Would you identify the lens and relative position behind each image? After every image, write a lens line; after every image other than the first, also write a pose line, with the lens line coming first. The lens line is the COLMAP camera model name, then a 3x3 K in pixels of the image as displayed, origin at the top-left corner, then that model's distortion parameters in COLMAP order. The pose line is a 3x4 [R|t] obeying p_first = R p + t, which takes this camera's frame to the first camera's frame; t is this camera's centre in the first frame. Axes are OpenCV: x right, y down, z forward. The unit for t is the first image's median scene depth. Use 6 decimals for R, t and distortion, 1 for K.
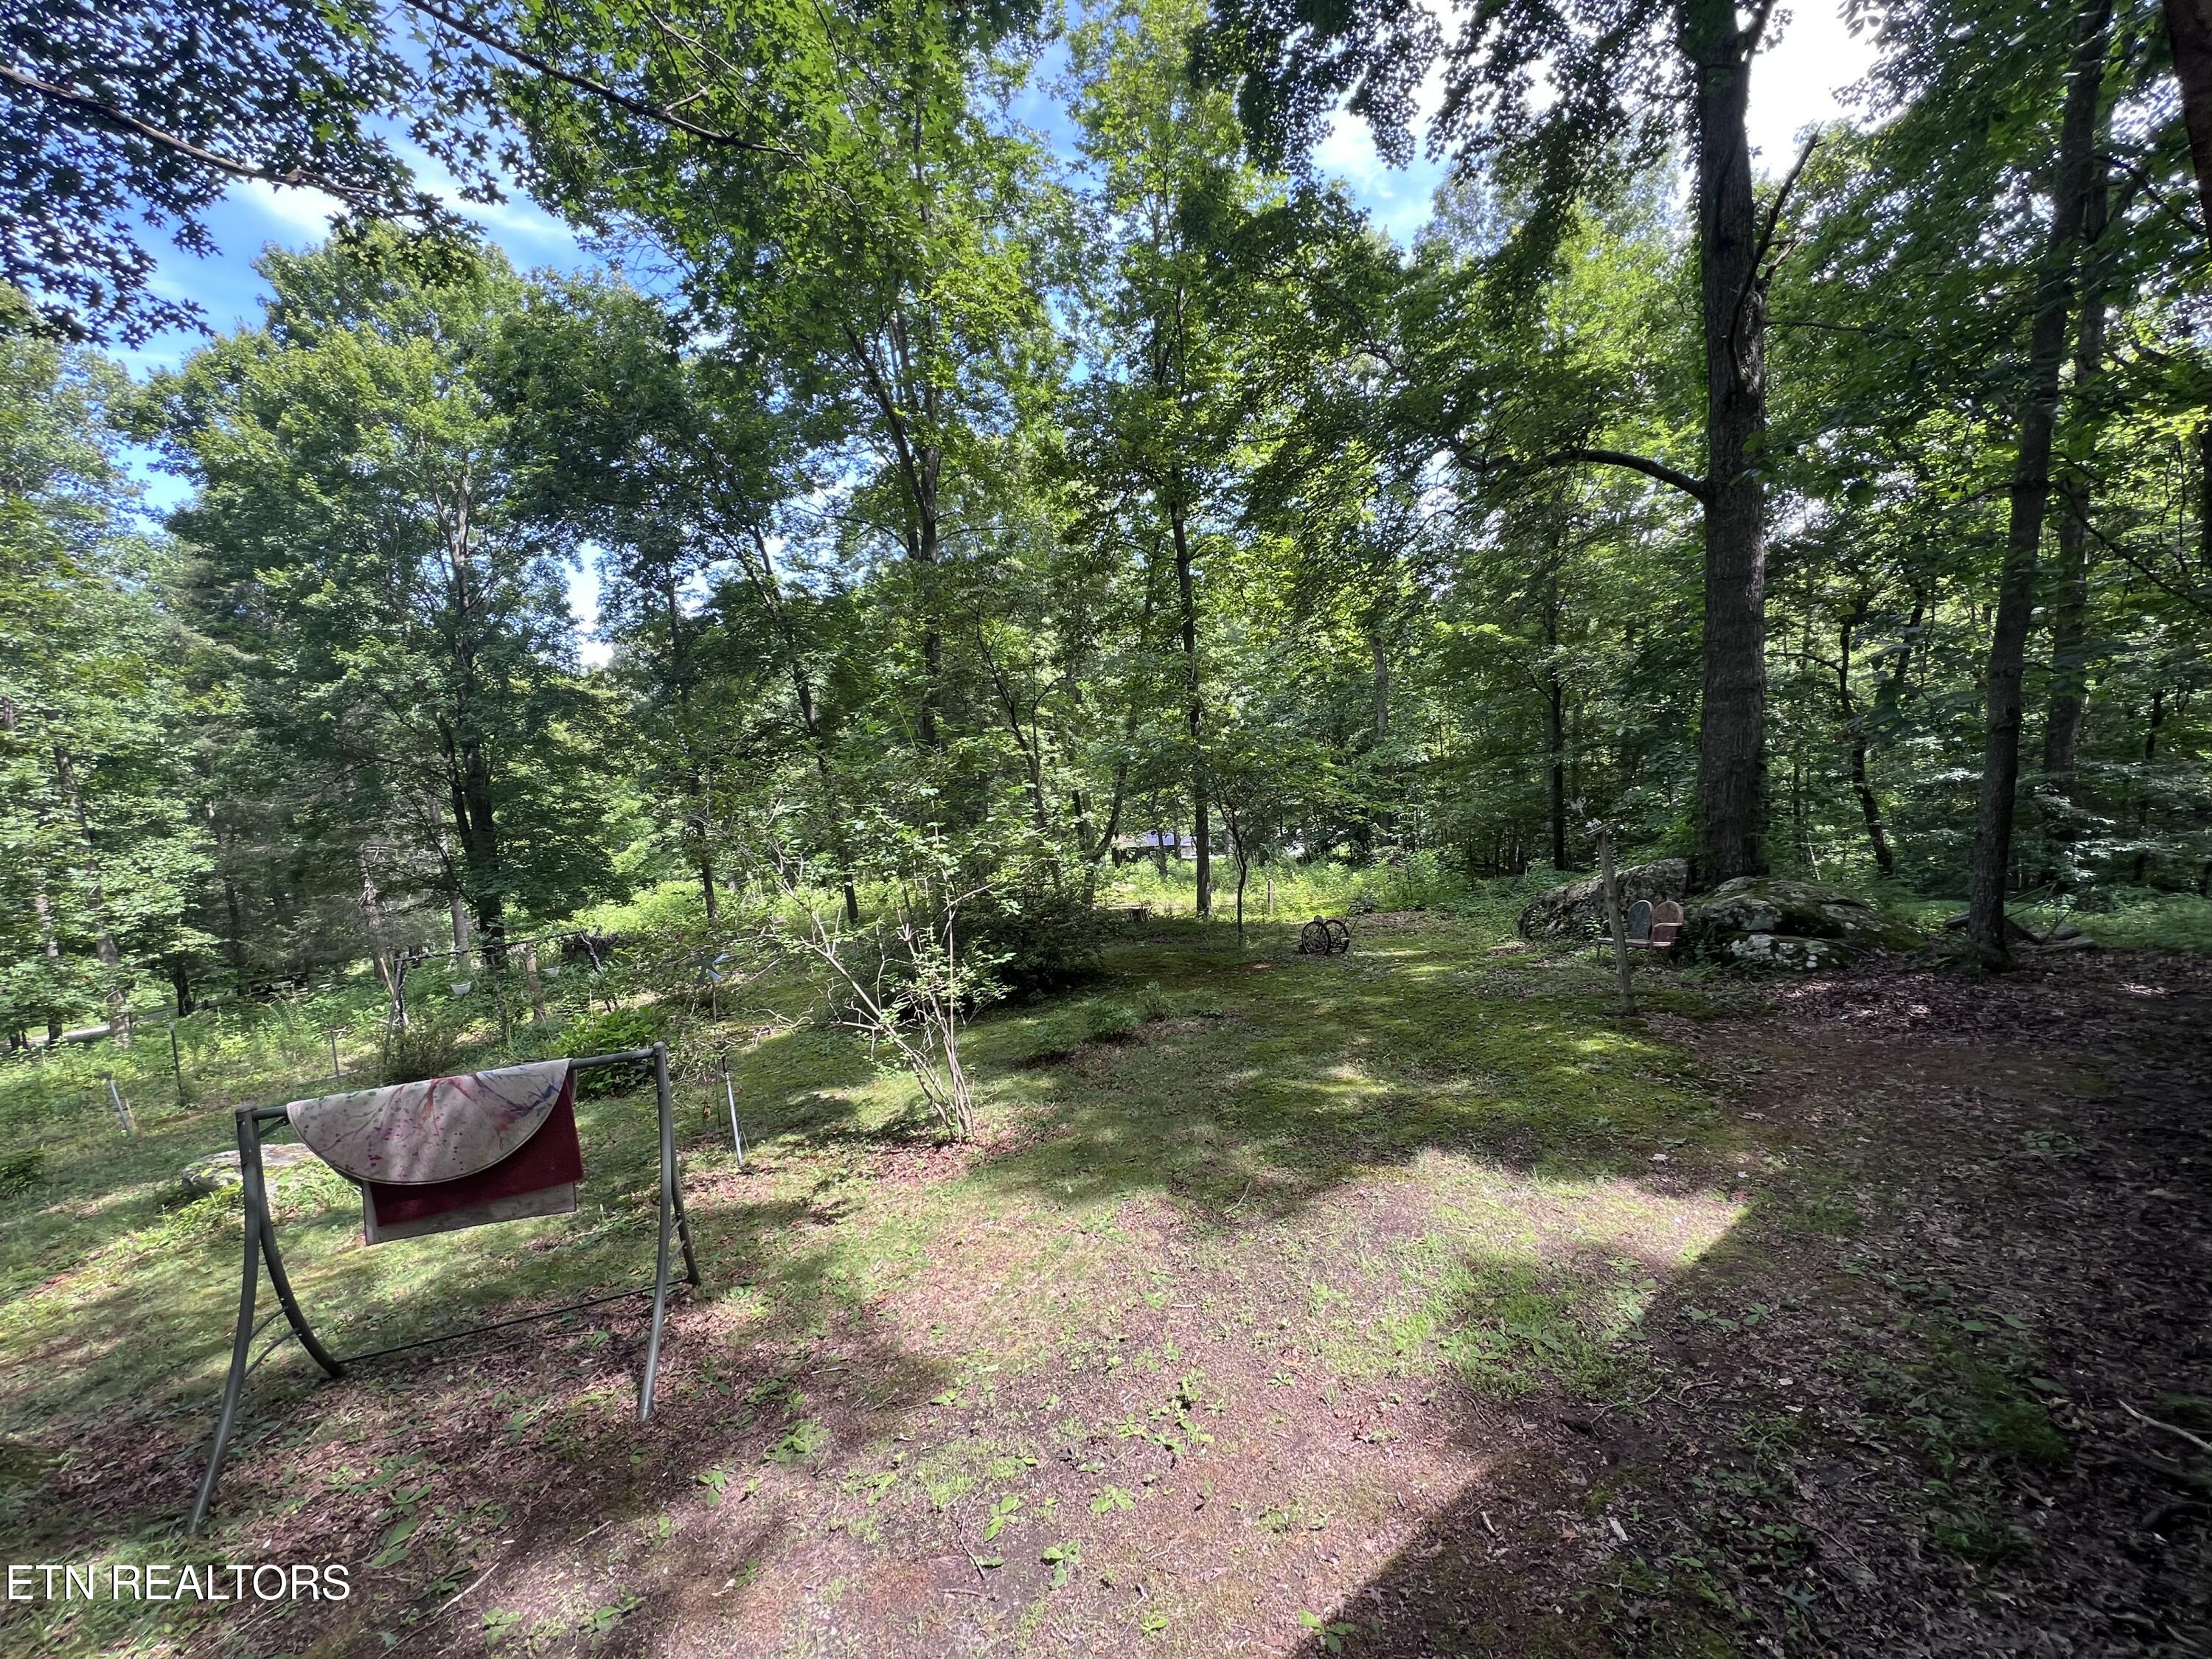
lens RADIAL K [[879.6, 0, 1105.0], [0, 879.6, 838.9], [0, 0, 1]] dist [-0.001075, 0.000493]
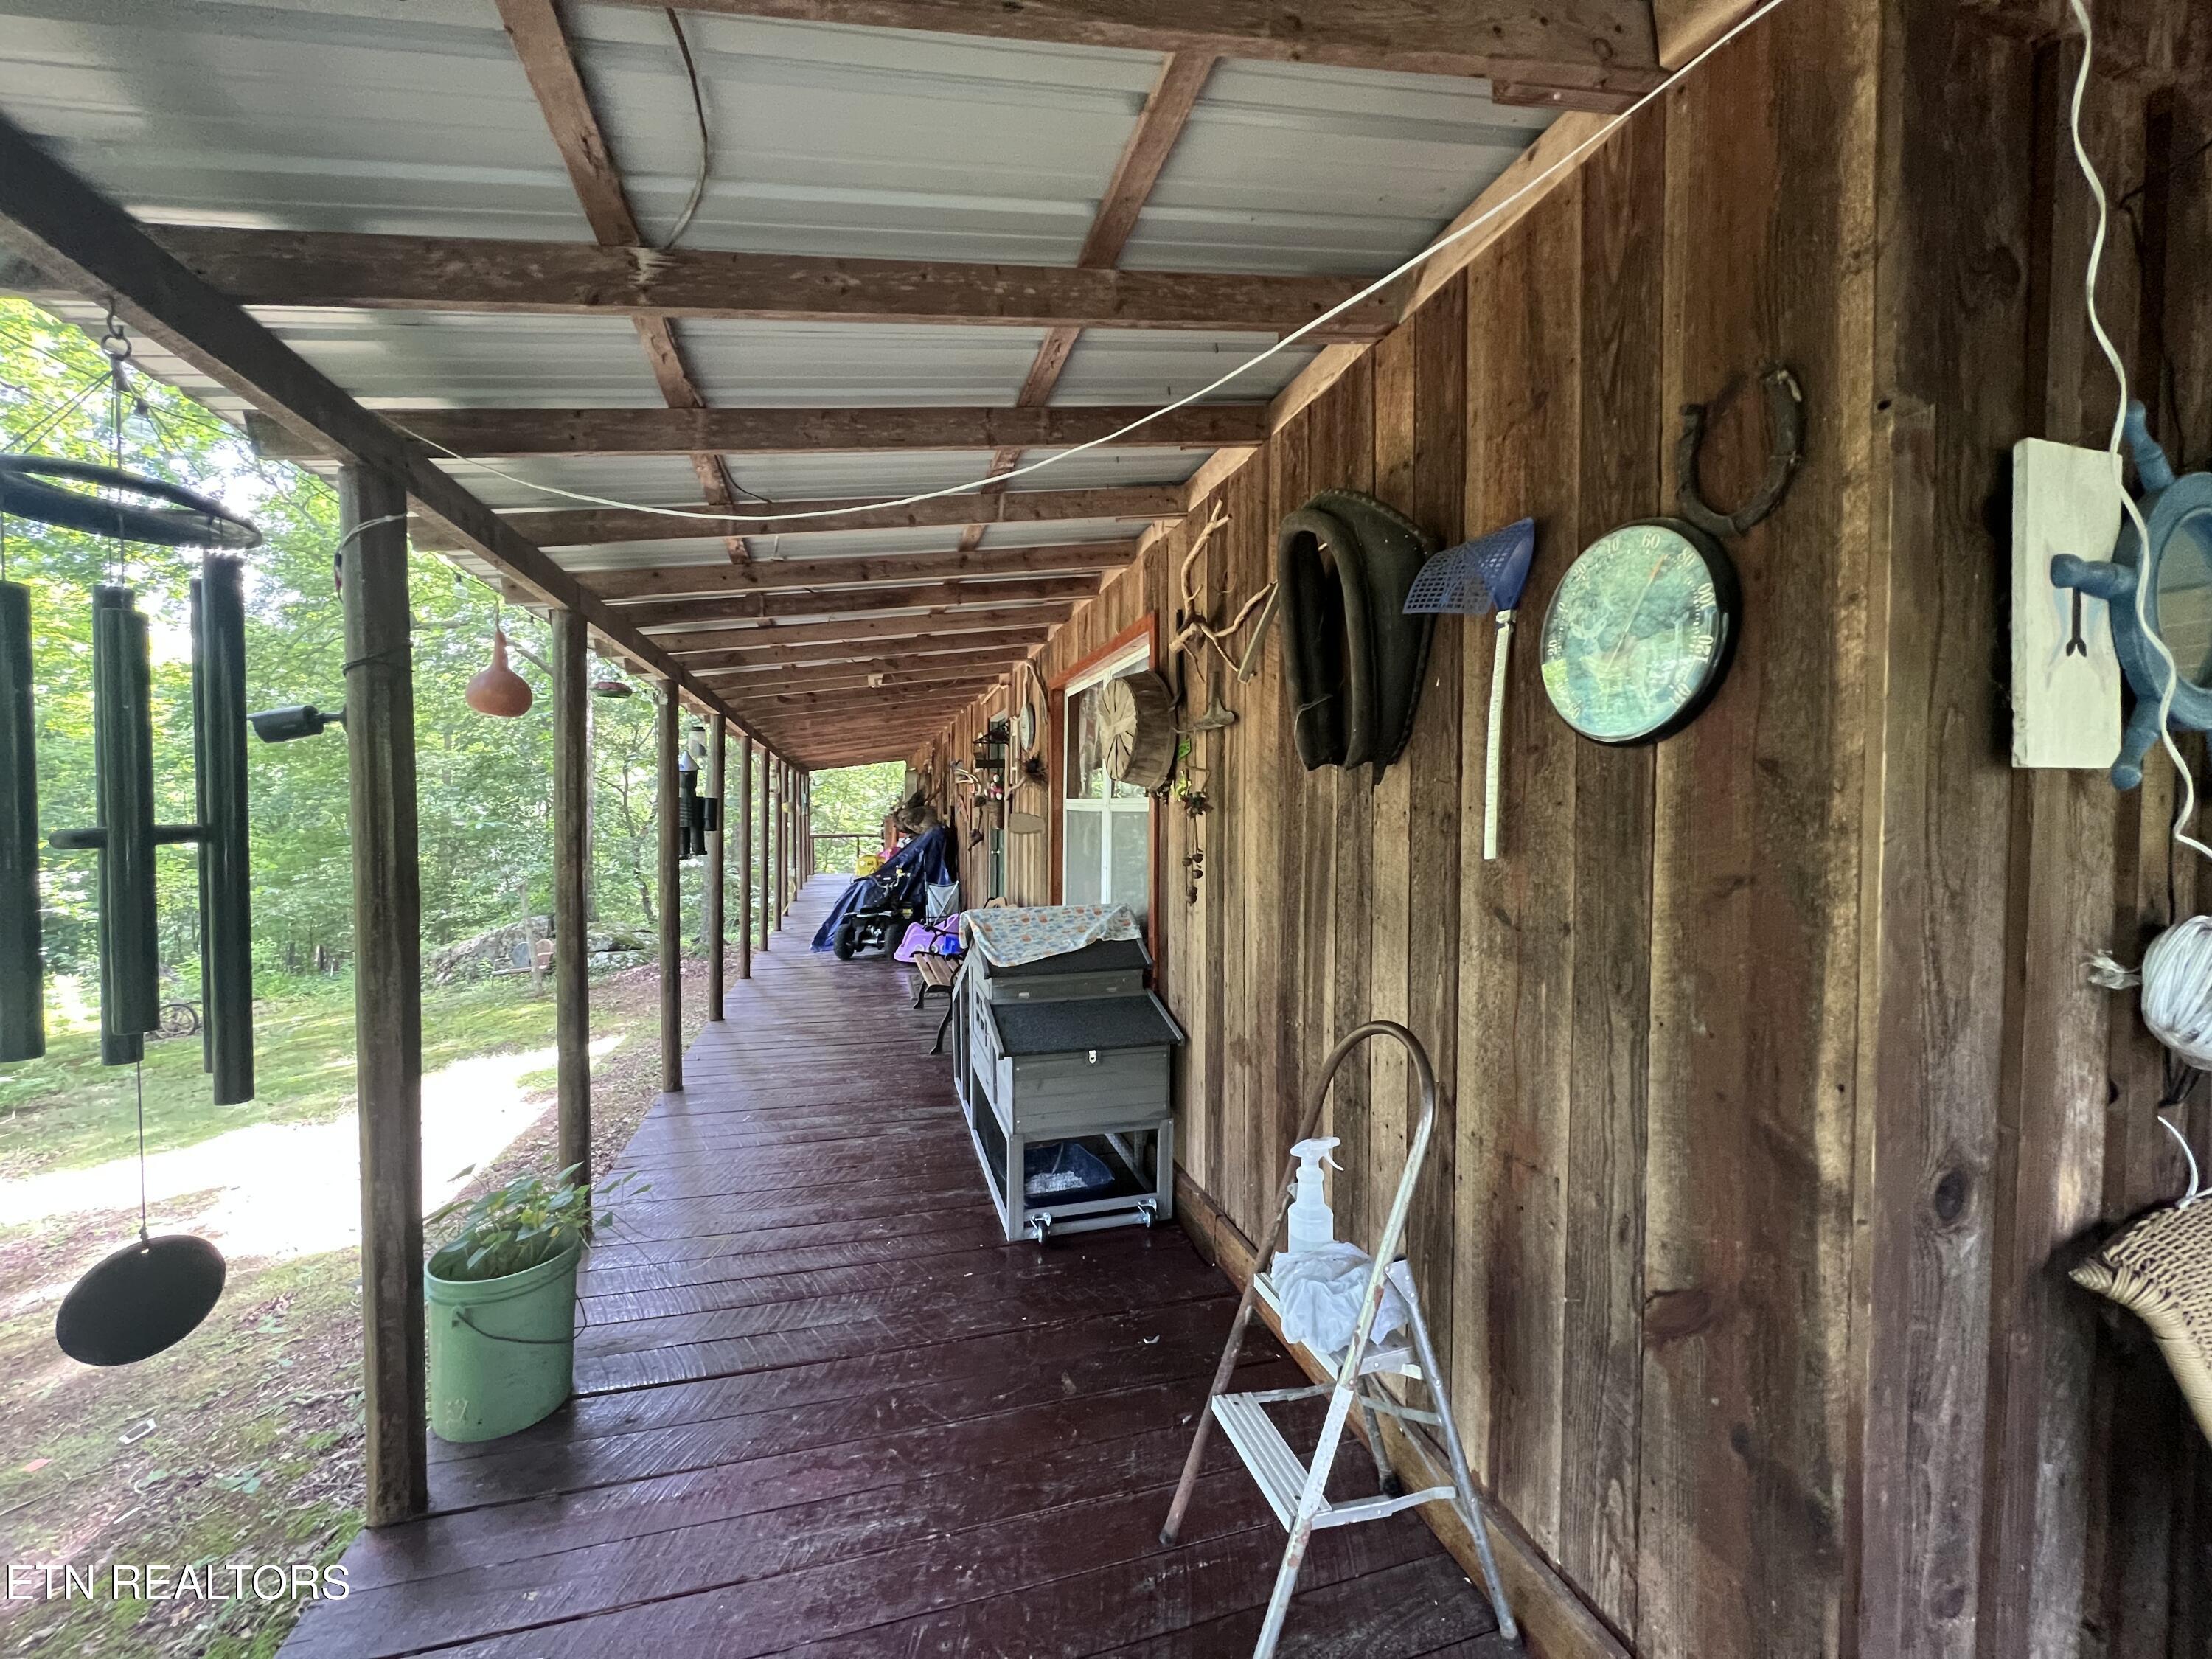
lens RADIAL K [[879.6, 0, 1105.0], [0, 879.6, 838.9], [0, 0, 1]] dist [-0.001075, 0.000493]
pose [[0.360607, 0.026034, 0.932354, -0.433657], [0.078796, 0.995187, -0.058264, 0.068876], [-0.929383, 0.094476, 0.356820, -0.457011]]
